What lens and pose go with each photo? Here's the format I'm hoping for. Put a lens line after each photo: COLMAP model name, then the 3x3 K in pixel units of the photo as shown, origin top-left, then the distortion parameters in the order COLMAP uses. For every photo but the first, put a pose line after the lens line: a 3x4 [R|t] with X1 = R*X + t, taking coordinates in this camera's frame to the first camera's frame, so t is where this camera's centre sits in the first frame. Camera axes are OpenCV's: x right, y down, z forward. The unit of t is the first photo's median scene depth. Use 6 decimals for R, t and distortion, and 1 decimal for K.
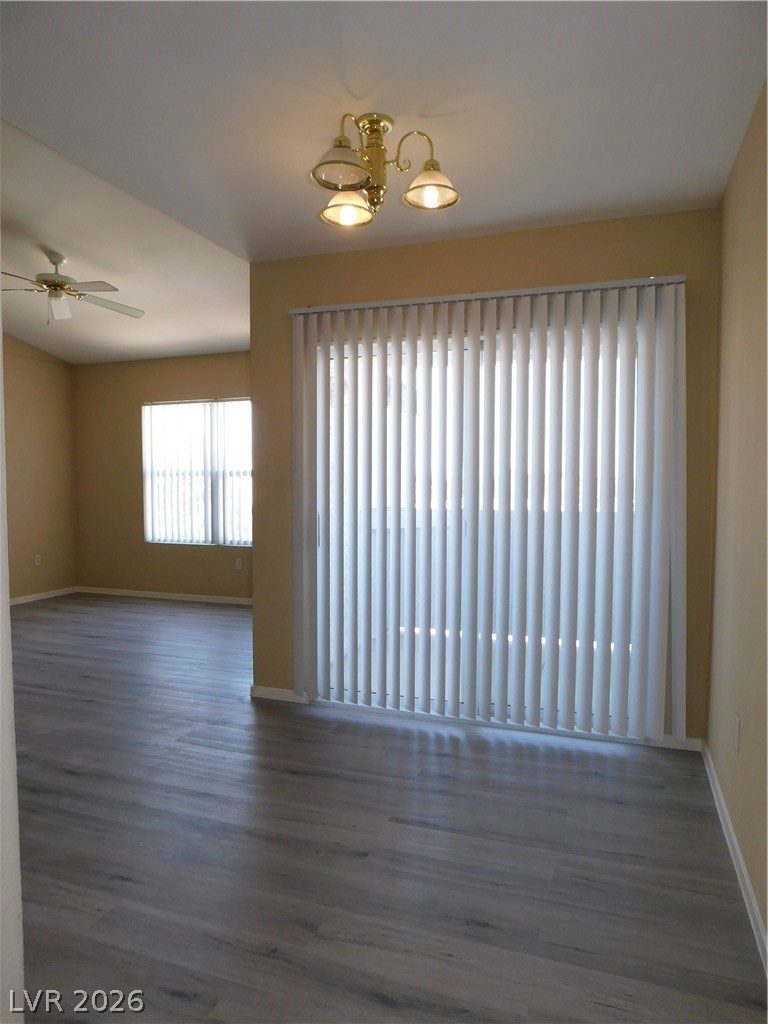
lens RADIAL K [[678.3, 0, 375.4], [0, 678.3, 511.1], [0, 0, 1]] dist [-0.053447, 0.039522]
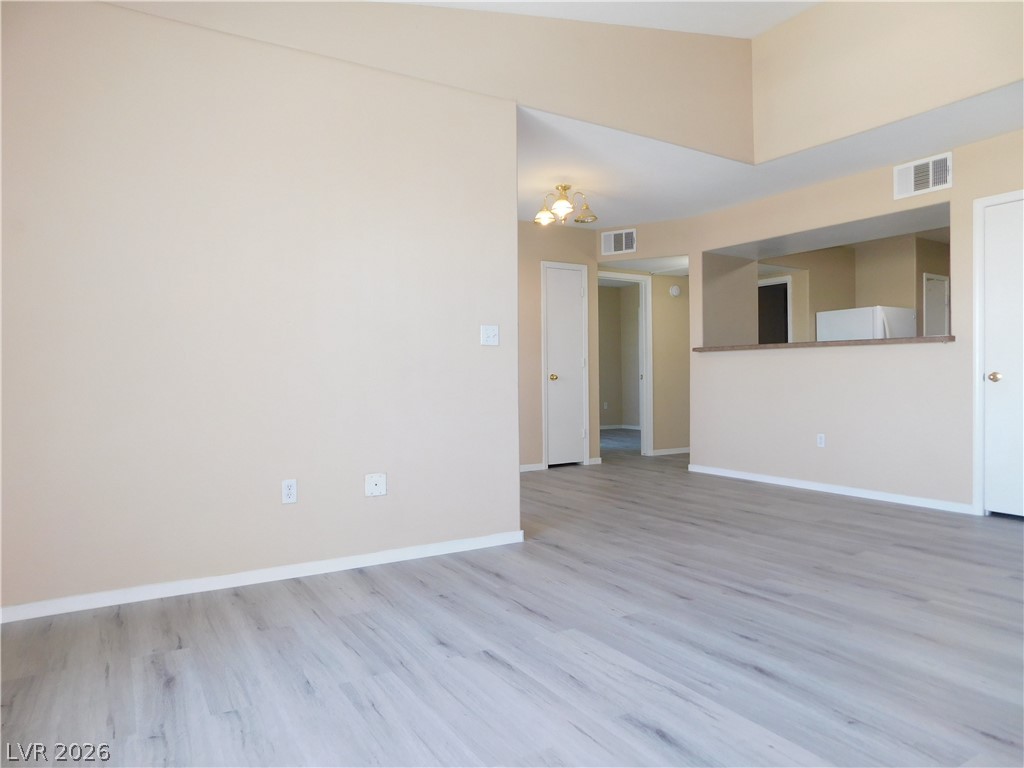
lens RADIAL K [[678.3, 0, 509.1], [0, 678.3, 375.9], [0, 0, 1]] dist [-0.053447, 0.039522]
pose [[-0.788835, 0.005971, 0.614575, -0.682259], [0.039055, 0.998419, 0.040429, -0.005752], [-0.613362, 0.055894, -0.787821, 1.561714]]
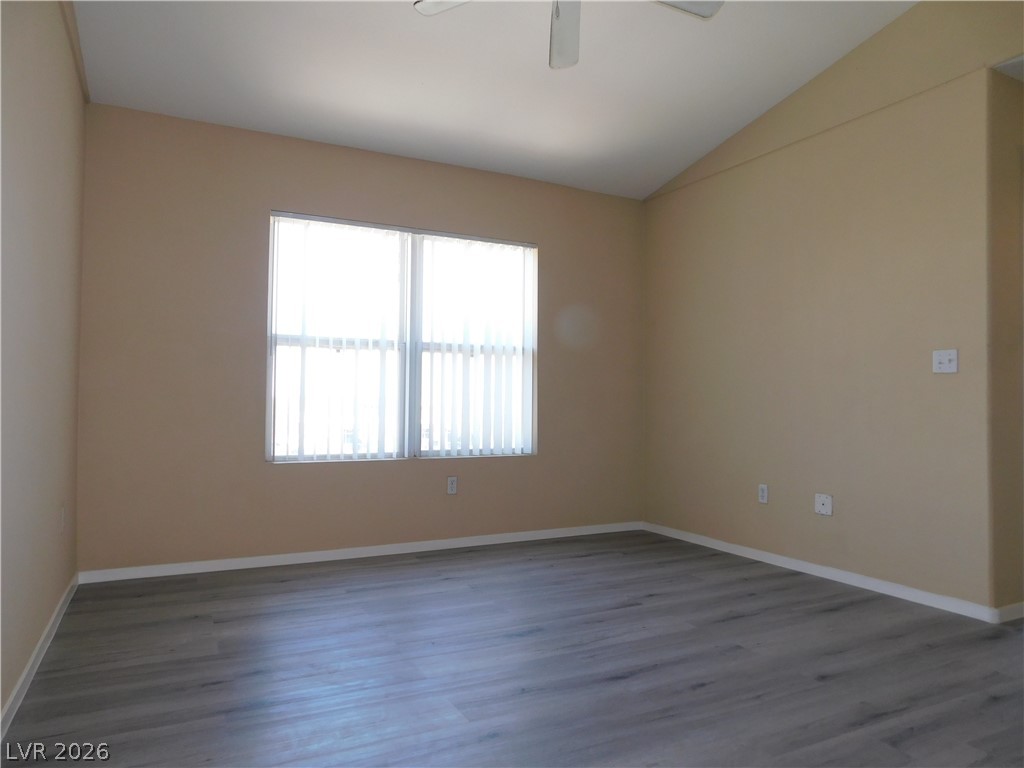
lens RADIAL K [[678.3, 0, 506.1], [0, 678.3, 378.1], [0, 0, 1]] dist [-0.053447, 0.039522]
pose [[0.673428, 0.032759, 0.738526, -0.983843], [0.026141, 0.997338, -0.068075, 0.031438], [-0.738790, 0.065149, 0.670779, 0.781863]]
